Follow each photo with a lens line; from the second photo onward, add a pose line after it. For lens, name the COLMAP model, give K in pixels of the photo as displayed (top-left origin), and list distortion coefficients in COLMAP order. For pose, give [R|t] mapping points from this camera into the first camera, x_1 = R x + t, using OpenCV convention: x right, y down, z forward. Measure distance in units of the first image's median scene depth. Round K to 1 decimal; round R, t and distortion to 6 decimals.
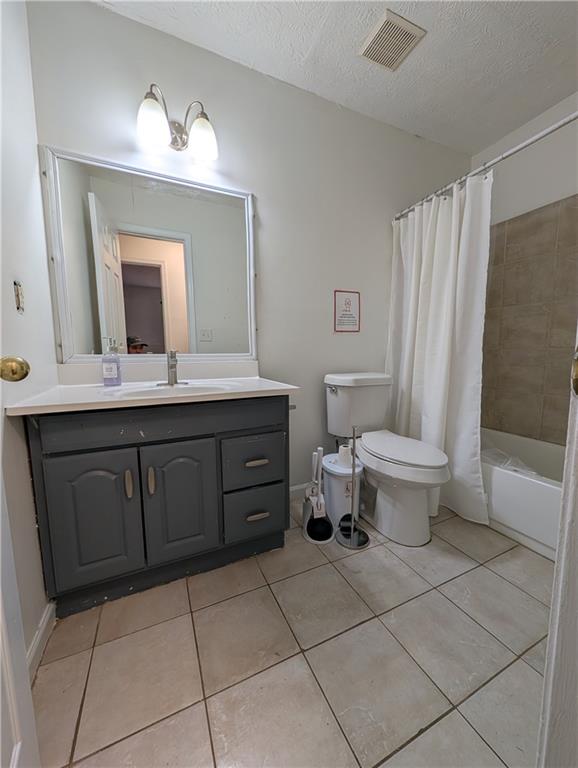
lens RADIAL K [[291.8, 0, 289.0], [0, 291.8, 384.0], [0, 0, 1]] dist [-0.001585, -0.000011]
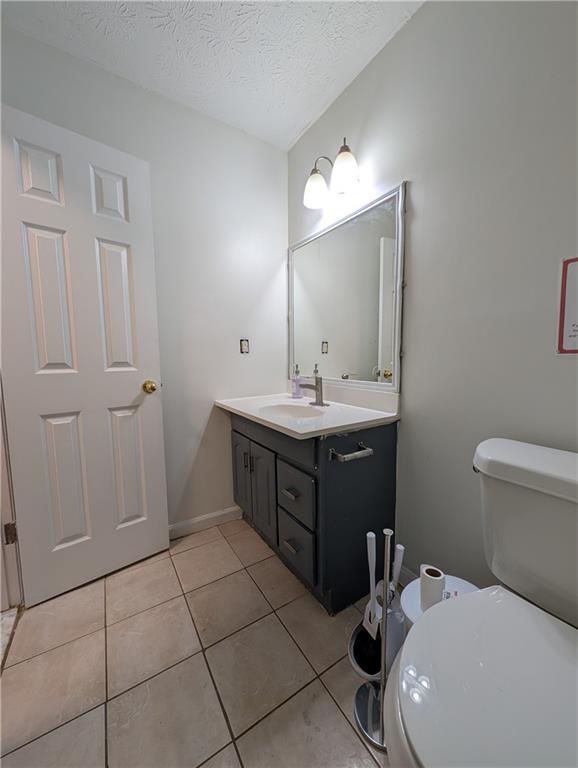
lens RADIAL K [[291.8, 0, 289.0], [0, 291.8, 384.0], [0, 0, 1]] dist [-0.001585, -0.000011]
pose [[0.136795, 0.102719, -0.985259, 0.853559], [-0.101928, 0.990790, 0.089143, -0.199689], [0.985341, 0.088231, 0.146005, 0.817912]]
